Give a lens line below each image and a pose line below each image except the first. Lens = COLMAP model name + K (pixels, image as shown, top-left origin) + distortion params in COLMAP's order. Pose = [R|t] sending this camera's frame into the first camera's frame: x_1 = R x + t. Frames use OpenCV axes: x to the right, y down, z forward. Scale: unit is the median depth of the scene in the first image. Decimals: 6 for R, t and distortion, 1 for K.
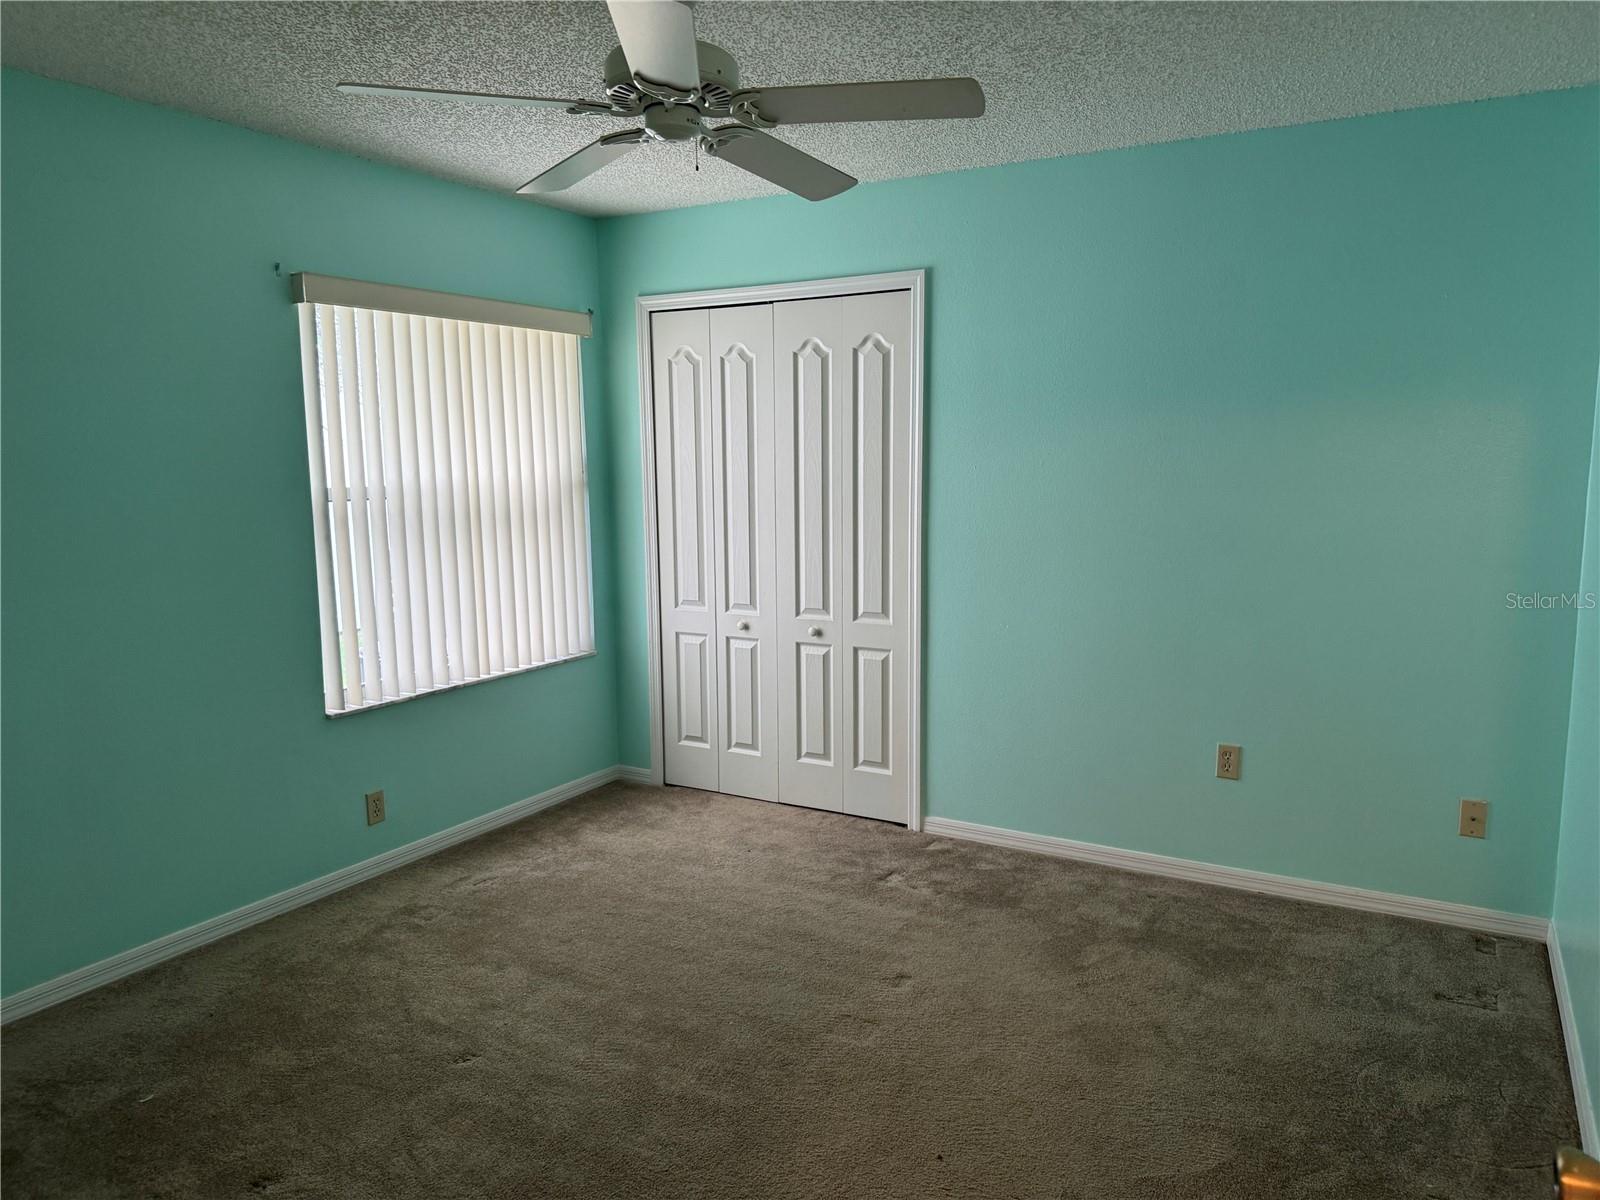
lens RADIAL K [[1120.1, 0, 801.7], [0, 1120.1, 608.4], [0, 0, 1]] dist [0.006125, 0.001326]
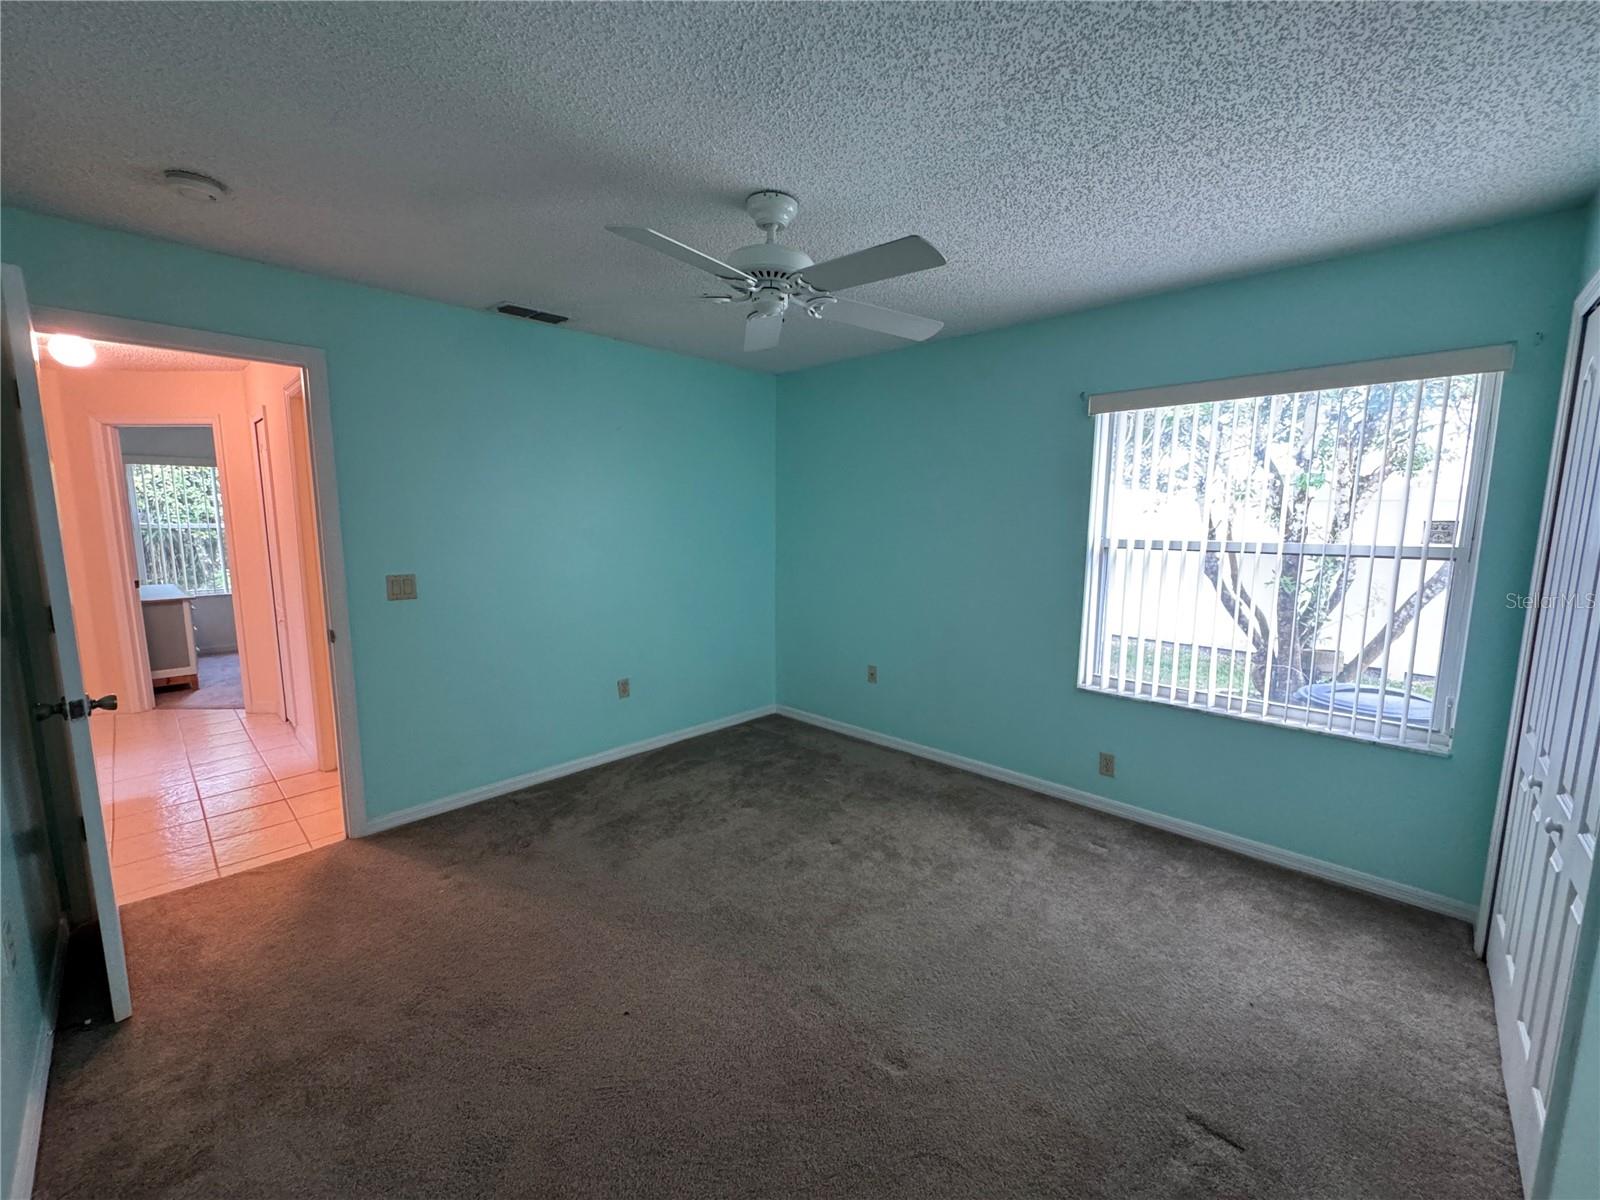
lens RADIAL K [[638.9, 0, 801.4], [0, 638.9, 594.7], [0, 0, 1]] dist [-0.002975, -0.000267]
pose [[-0.231771, 0.136268, -0.963179, 0.457014], [-0.129455, 0.977012, 0.169376, -0.118678], [0.964118, 0.163945, -0.208803, 0.761987]]
